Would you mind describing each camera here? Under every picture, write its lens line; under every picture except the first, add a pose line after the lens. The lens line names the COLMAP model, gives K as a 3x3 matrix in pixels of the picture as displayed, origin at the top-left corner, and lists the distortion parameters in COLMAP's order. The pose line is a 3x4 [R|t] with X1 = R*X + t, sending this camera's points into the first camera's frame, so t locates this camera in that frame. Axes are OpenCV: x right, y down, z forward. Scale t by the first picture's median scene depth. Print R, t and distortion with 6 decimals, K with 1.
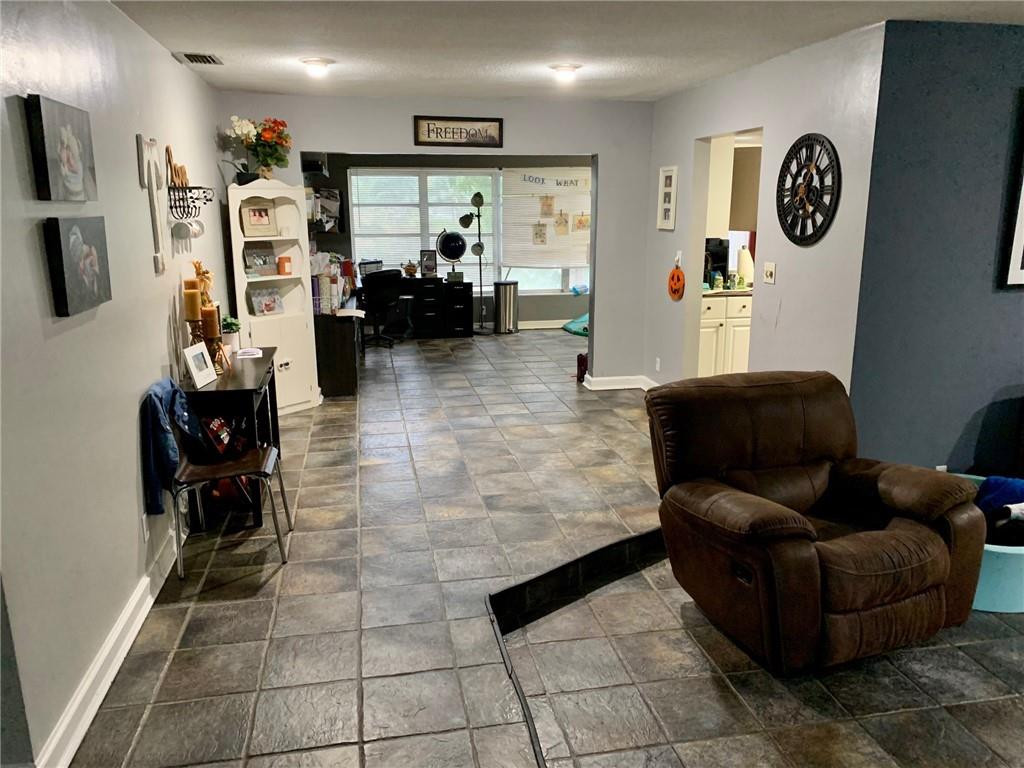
lens RADIAL K [[777.5, 0, 516.2], [0, 777.5, 386.2], [0, 0, 1]] dist [0.021141, -0.021508]
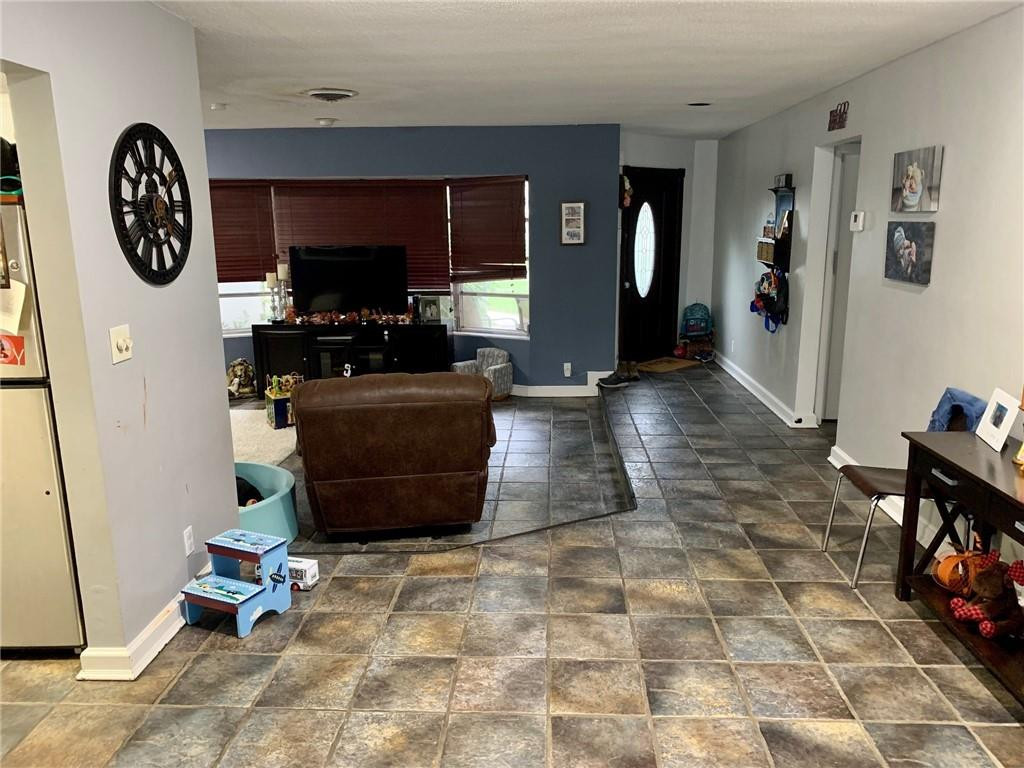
lens RADIAL K [[777.5, 0, 513.1], [0, 777.5, 380.7], [0, 0, 1]] dist [0.021141, -0.021508]
pose [[-0.969783, -0.036749, 0.241185, -0.113601], [0.068903, 0.907087, 0.415267, -0.385564], [-0.234036, 0.419337, -0.877145, 1.641471]]
